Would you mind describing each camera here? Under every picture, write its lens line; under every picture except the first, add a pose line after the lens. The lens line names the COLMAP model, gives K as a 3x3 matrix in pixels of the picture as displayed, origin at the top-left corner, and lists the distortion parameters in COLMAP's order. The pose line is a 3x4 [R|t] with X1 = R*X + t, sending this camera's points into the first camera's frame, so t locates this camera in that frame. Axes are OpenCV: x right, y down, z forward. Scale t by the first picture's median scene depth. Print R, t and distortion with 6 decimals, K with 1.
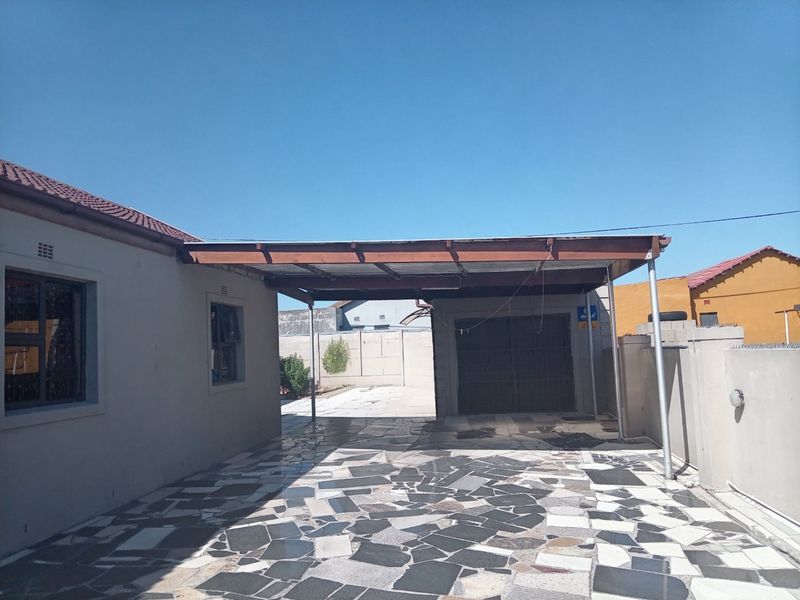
lens RADIAL K [[601.8, 0, 400.0], [0, 601.8, 300.0], [0, 0, 1]] dist [-0.000148, -0.003920]
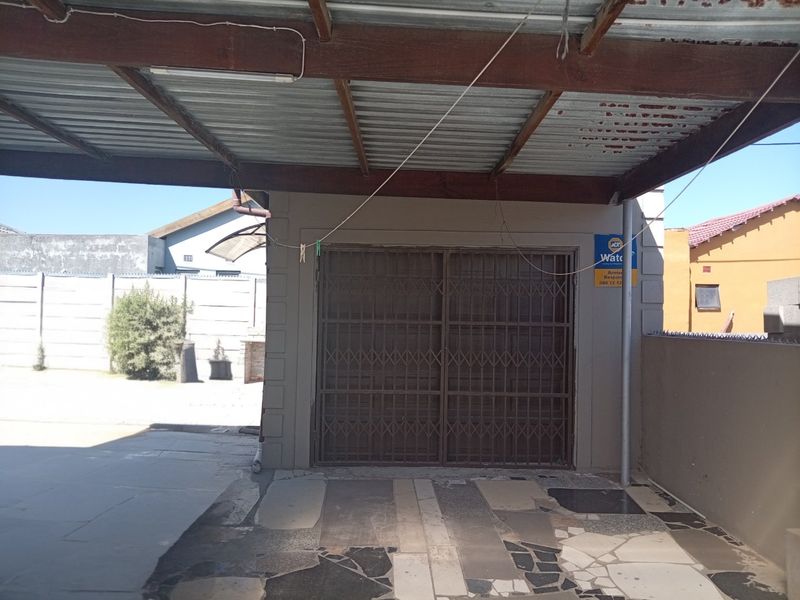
lens RADIAL K [[762.1, 0, 412.5], [0, 762.1, 303.8], [0, 0, 1]] dist [0.096424, -0.117210]
pose [[0.982422, 0.064023, 0.175352, 0.078990], [-0.075692, 0.995283, 0.060682, 0.043593], [-0.170640, -0.072888, 0.982634, 0.542951]]
